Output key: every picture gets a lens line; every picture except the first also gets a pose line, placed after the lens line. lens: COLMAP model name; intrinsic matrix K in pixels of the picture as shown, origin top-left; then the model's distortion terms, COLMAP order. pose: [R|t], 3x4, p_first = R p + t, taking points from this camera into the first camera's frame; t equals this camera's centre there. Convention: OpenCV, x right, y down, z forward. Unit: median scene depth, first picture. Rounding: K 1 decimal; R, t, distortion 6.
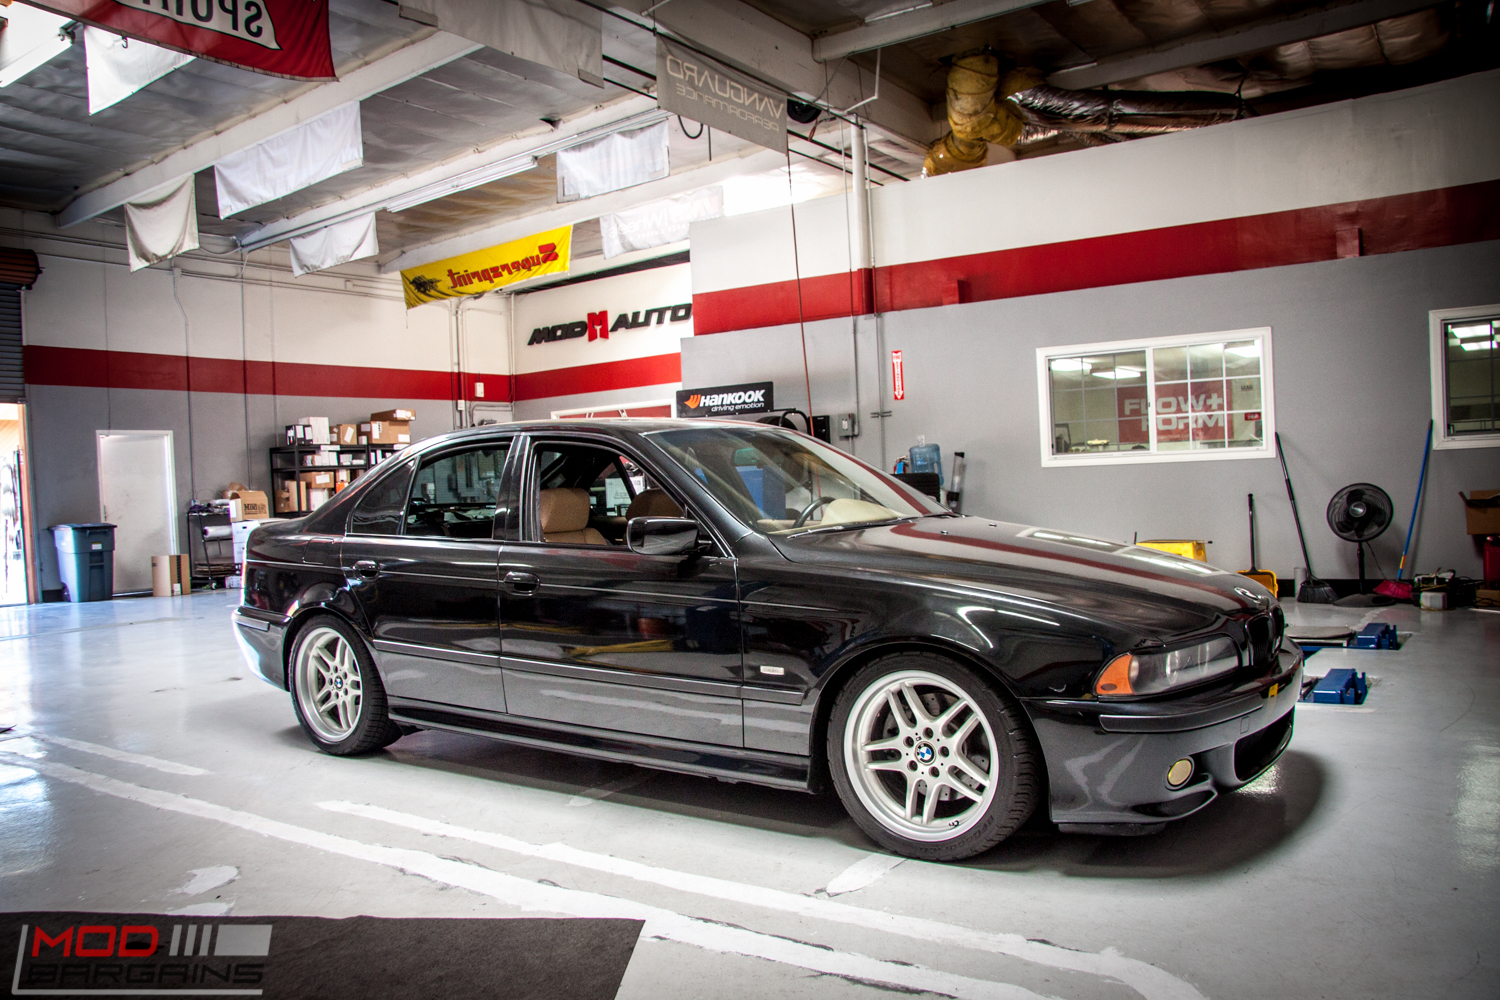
lens RADIAL K [[1169.1, 0, 731.0], [0, 1169.1, 502.6], [0, 0, 1]] dist [-0.164804, 0.122284]
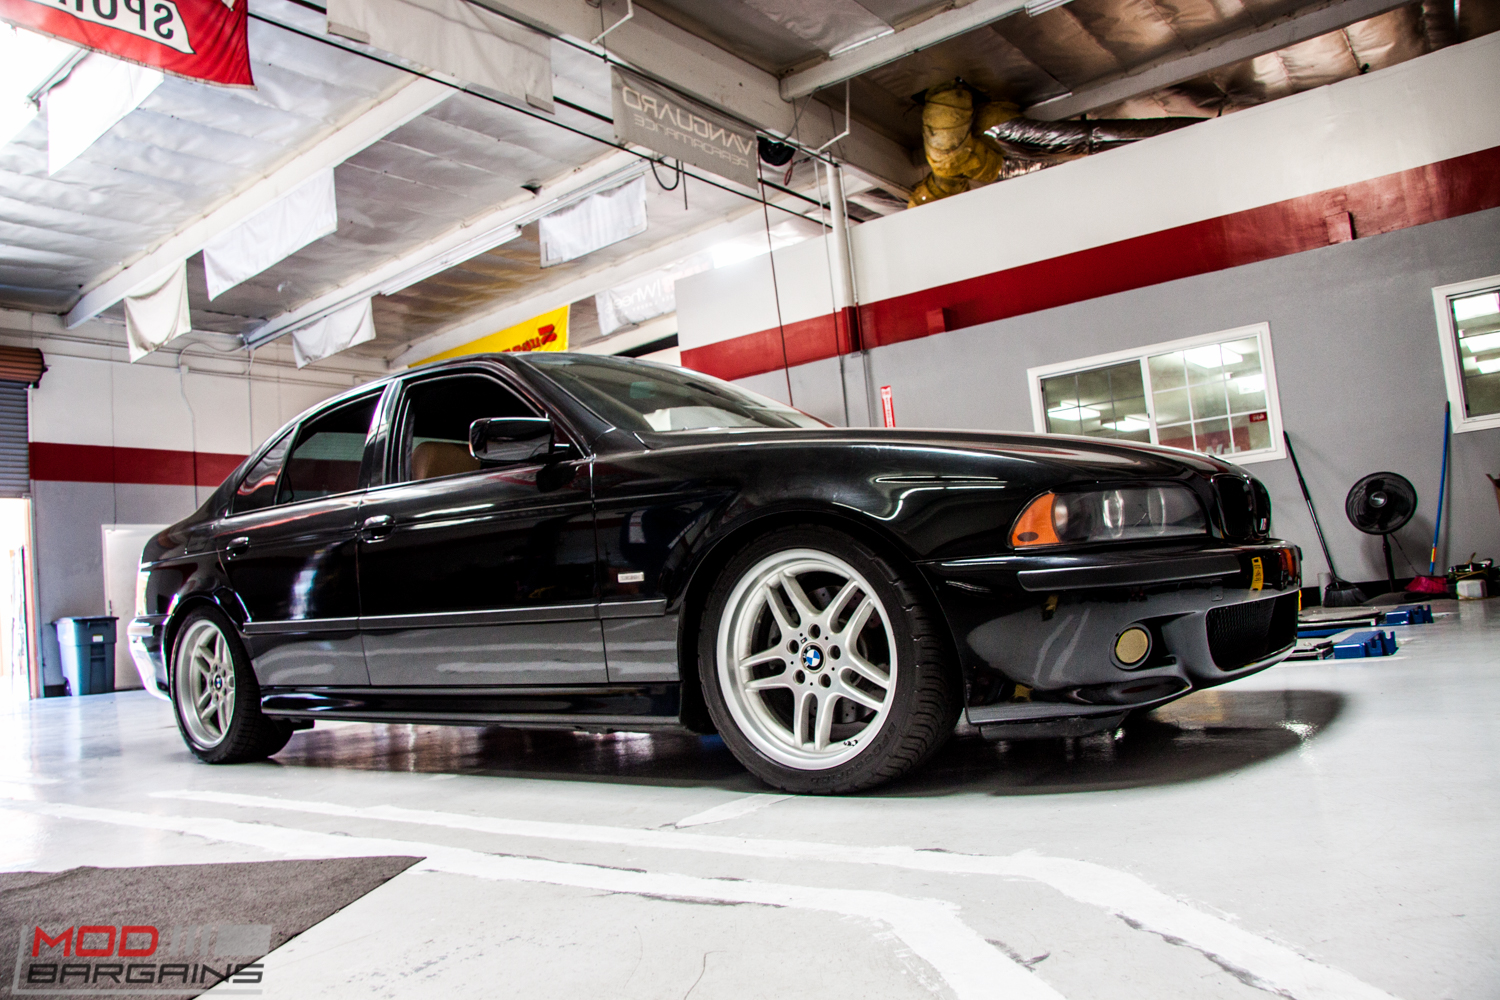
lens RADIAL K [[1140.8, 0, 735.9], [0, 1140.8, 498.9], [0, 0, 1]] dist [-0.176165, 0.126463]
pose [[0.998177, -0.050580, -0.032931, 0.043895], [0.046763, 0.993065, -0.107868, 0.056957], [0.038159, 0.106131, 0.993620, 0.065265]]
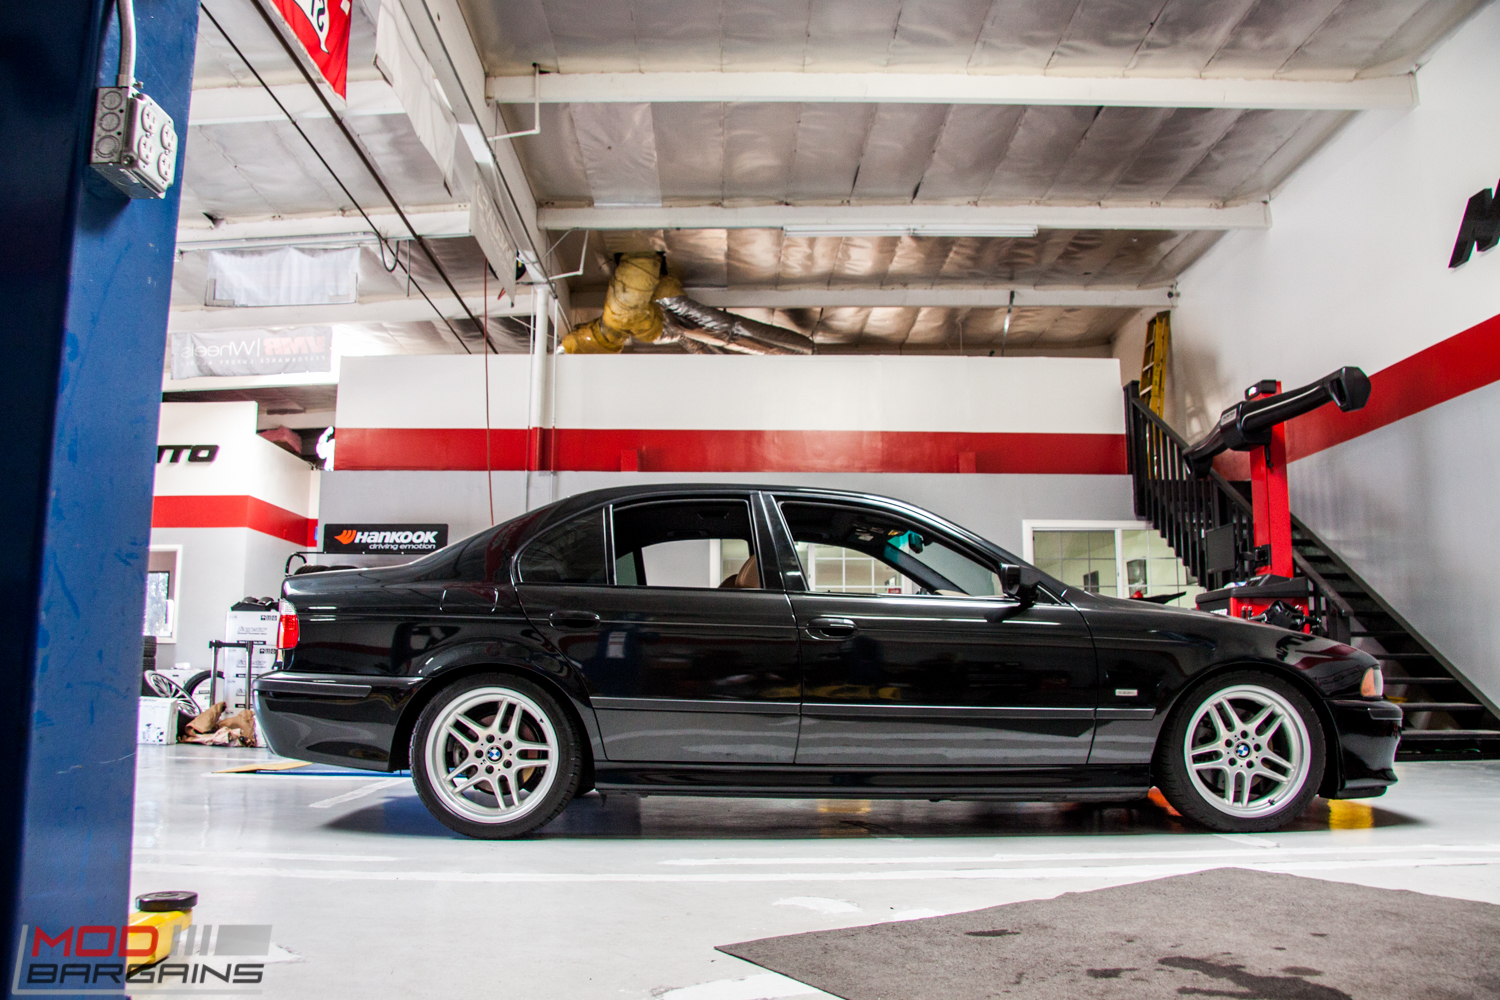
lens RADIAL K [[1140.8, 0, 735.9], [0, 1140.8, 498.9], [0, 0, 1]] dist [-0.176165, 0.126463]
pose [[0.812200, 0.135305, 0.567472, -0.313390], [-0.024721, 0.979841, -0.198246, 0.059345], [-0.582855, 0.146987, 0.799171, 0.088538]]
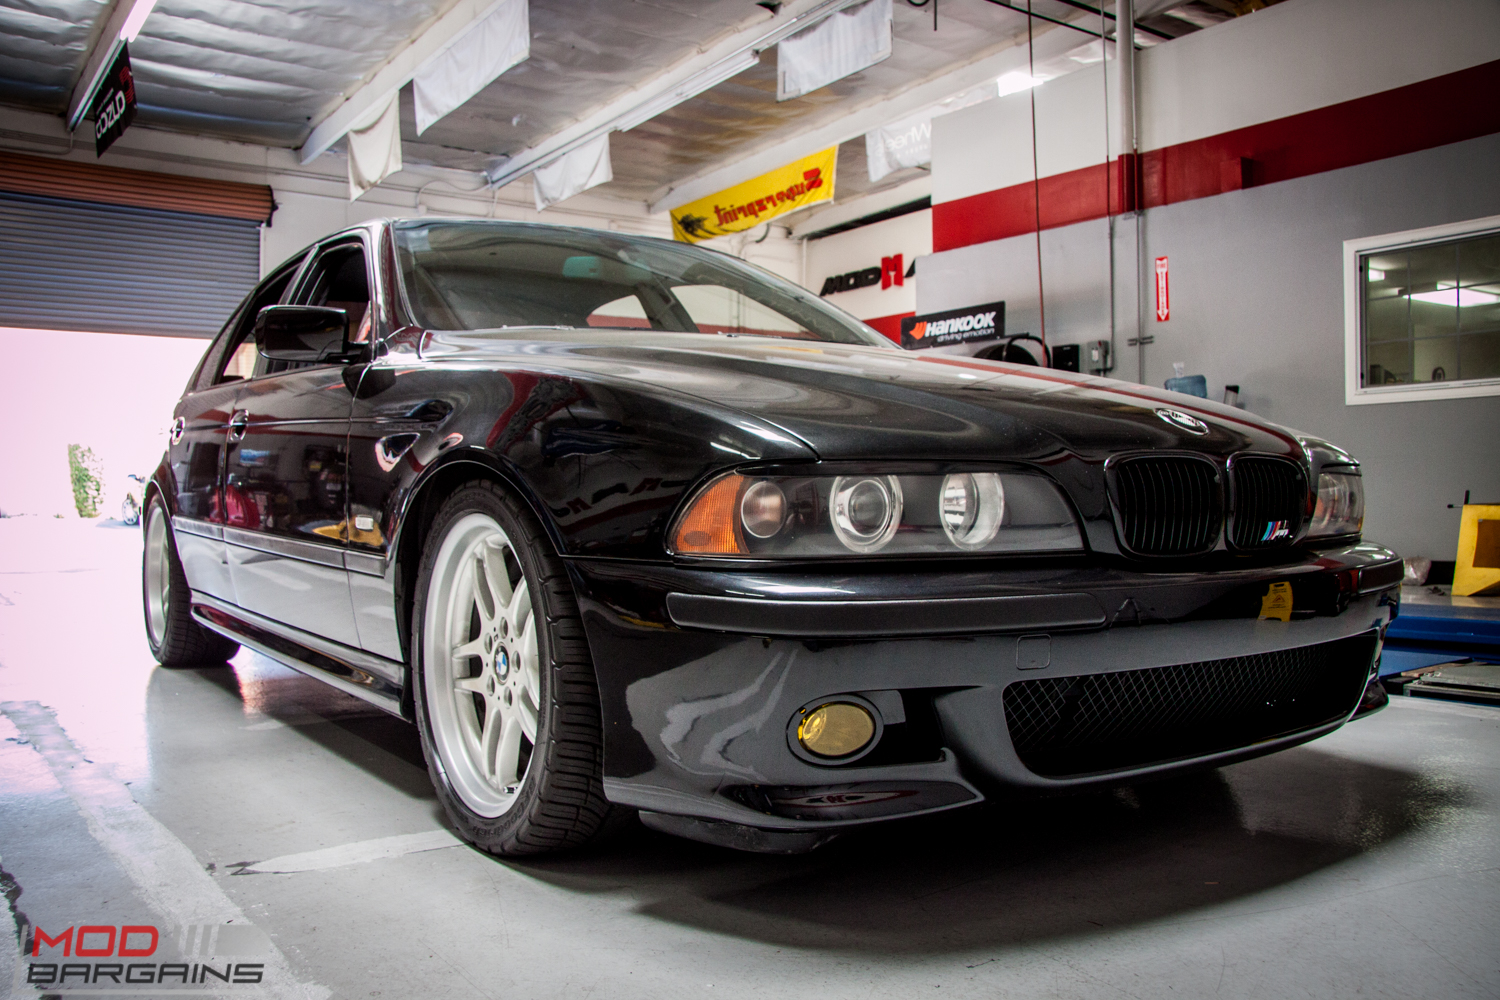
lens RADIAL K [[1260.6, 0, 739.9], [0, 1260.6, 504.7], [0, 0, 1]] dist [-0.137240, 0.158163]
pose [[0.947187, 0.038041, -0.318418, 0.142173], [-0.038793, 0.999239, 0.003984, 0.039219], [0.318328, 0.008579, 0.947942, 0.133911]]
